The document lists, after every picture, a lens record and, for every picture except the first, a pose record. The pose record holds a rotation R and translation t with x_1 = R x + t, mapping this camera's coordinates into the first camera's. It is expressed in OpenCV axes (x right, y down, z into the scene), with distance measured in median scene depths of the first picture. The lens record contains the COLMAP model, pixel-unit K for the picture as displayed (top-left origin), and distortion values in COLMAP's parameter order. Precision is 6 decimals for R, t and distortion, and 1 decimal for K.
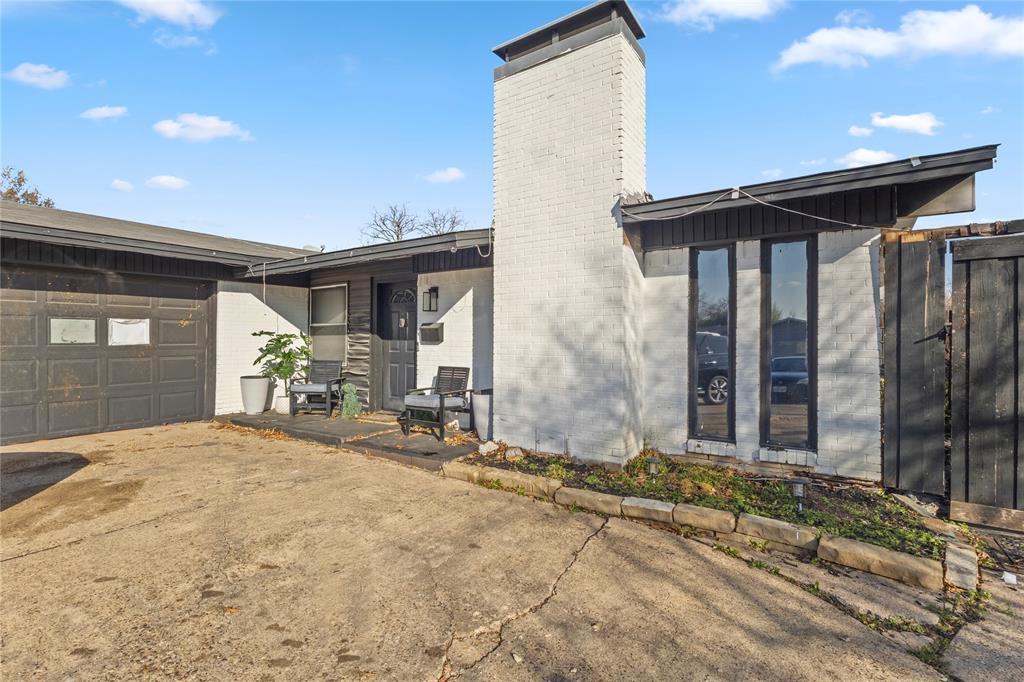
lens RADIAL K [[475.3, 0, 509.8], [0, 475.3, 338.6], [0, 0, 1]] dist [0.005372, 0.002131]
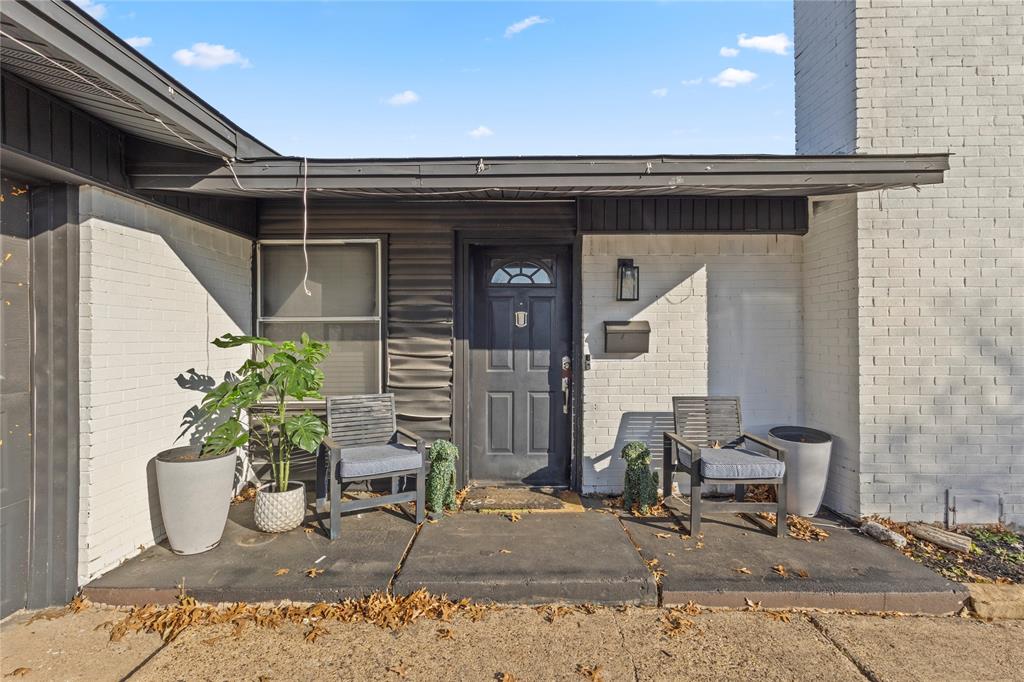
lens RADIAL K [[475.3, 0, 511.1], [0, 475.3, 338.4], [0, 0, 1]] dist [0.005372, 0.002131]
pose [[0.829444, -0.007294, 0.558543, -0.600380], [0.003518, 0.999963, 0.007834, -0.016475], [-0.558579, -0.004533, 0.829439, 0.596092]]
